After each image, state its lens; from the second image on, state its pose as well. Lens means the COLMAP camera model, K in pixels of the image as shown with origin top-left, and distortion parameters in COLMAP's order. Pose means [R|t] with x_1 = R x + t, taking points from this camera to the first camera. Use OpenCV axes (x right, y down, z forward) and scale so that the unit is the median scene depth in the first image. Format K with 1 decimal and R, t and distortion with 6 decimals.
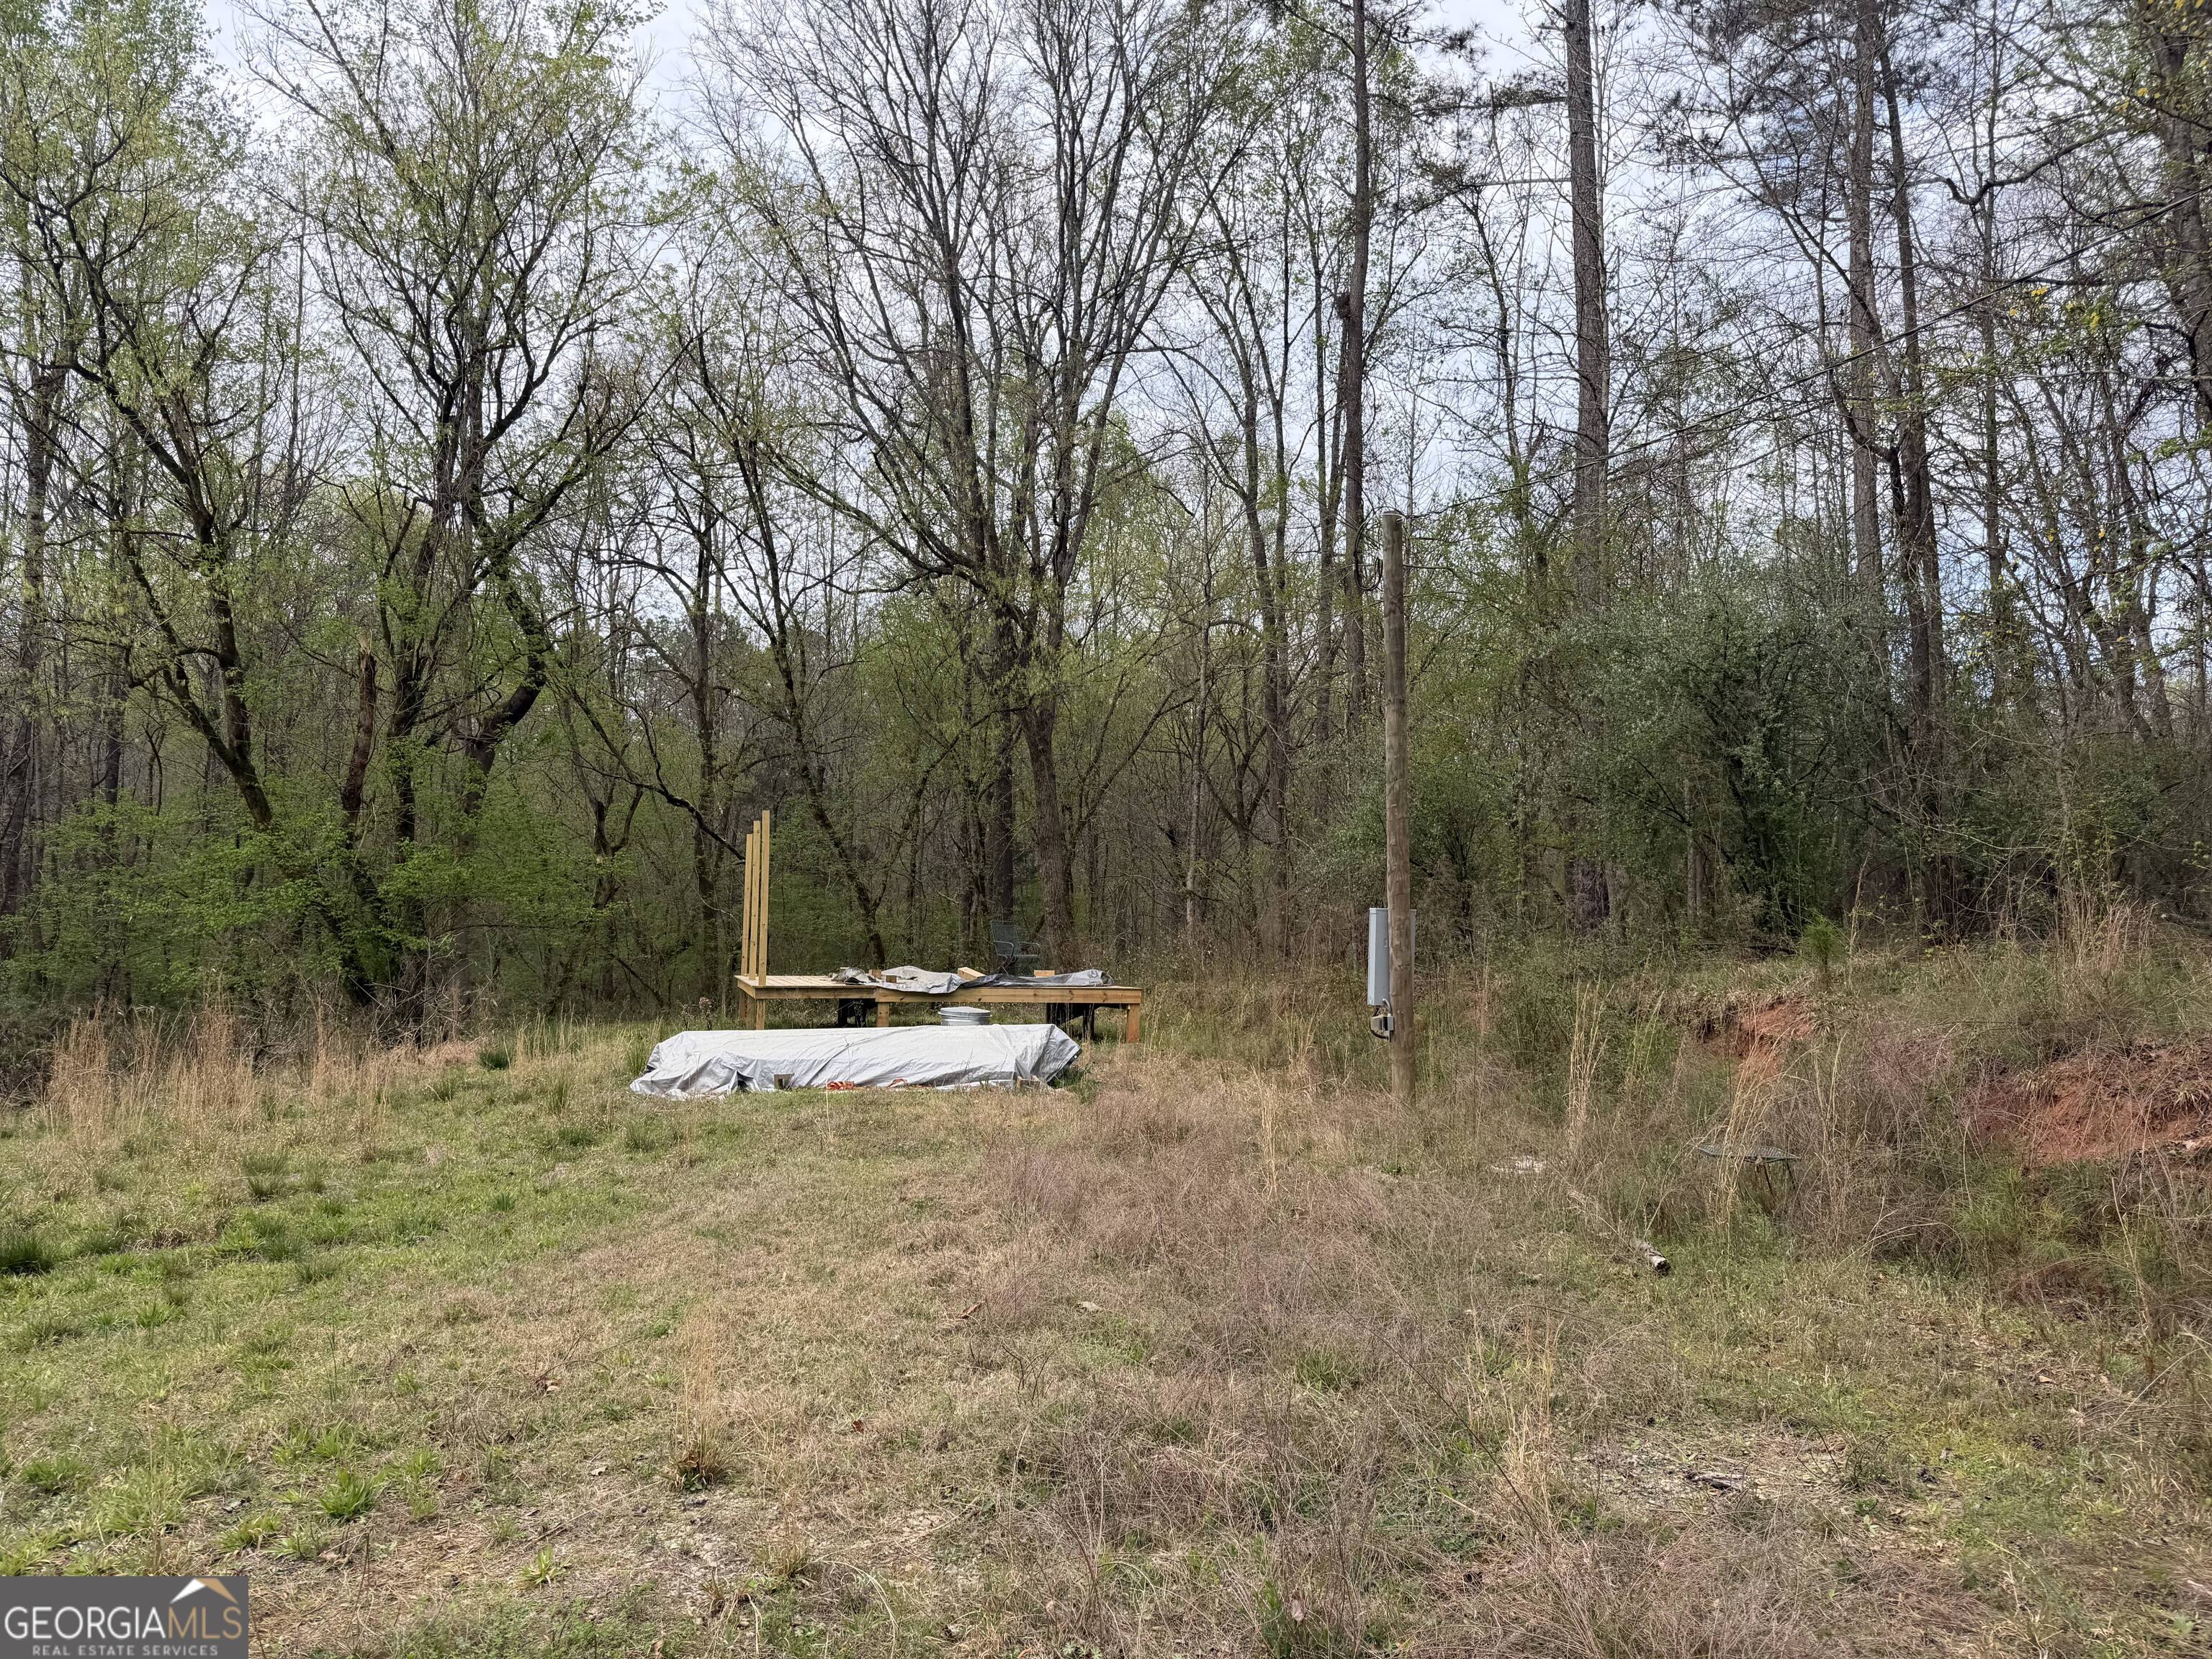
lens RADIAL K [[1538.7, 0, 1106.5], [0, 1538.7, 827.1], [0, 0, 1]] dist [-0.001297, -0.008737]
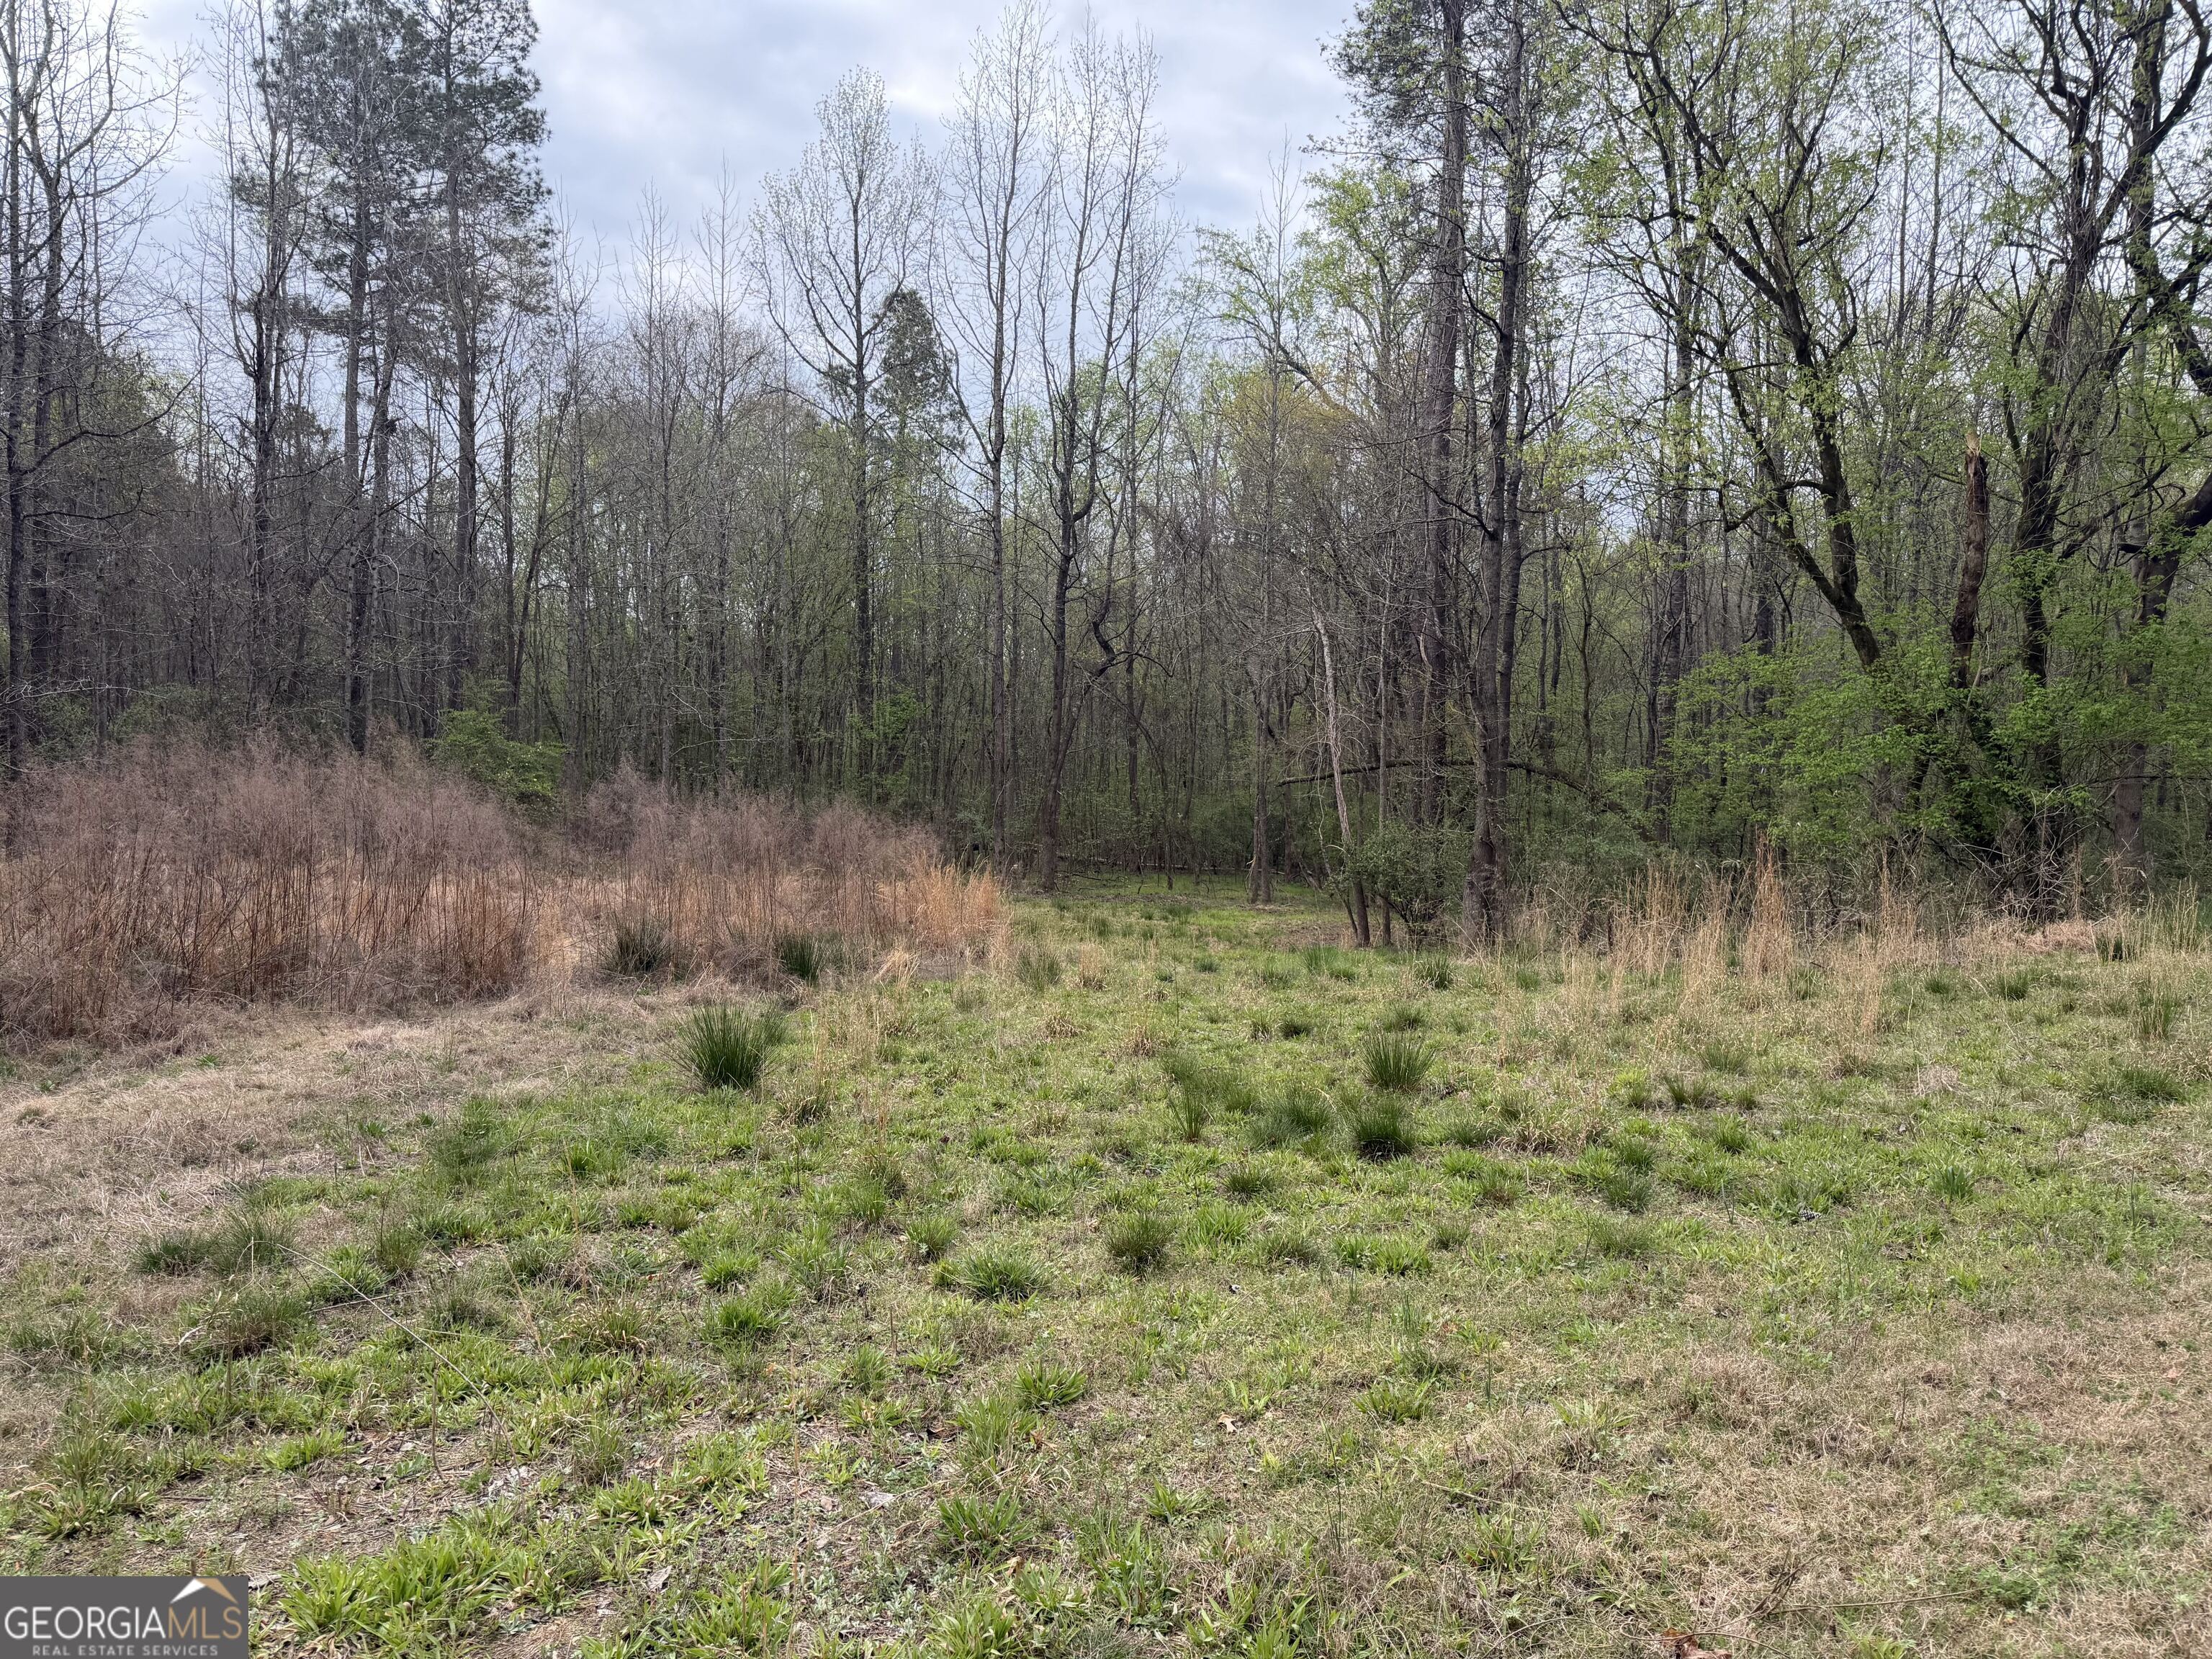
lens RADIAL K [[1538.7, 0, 1104.0], [0, 1538.7, 821.4], [0, 0, 1]] dist [-0.001297, -0.008737]
pose [[0.521516, 0.018683, -0.853037, -0.007477], [0.058375, 0.996636, 0.057517, 0.011277], [0.851242, -0.079792, 0.518671, 0.138420]]
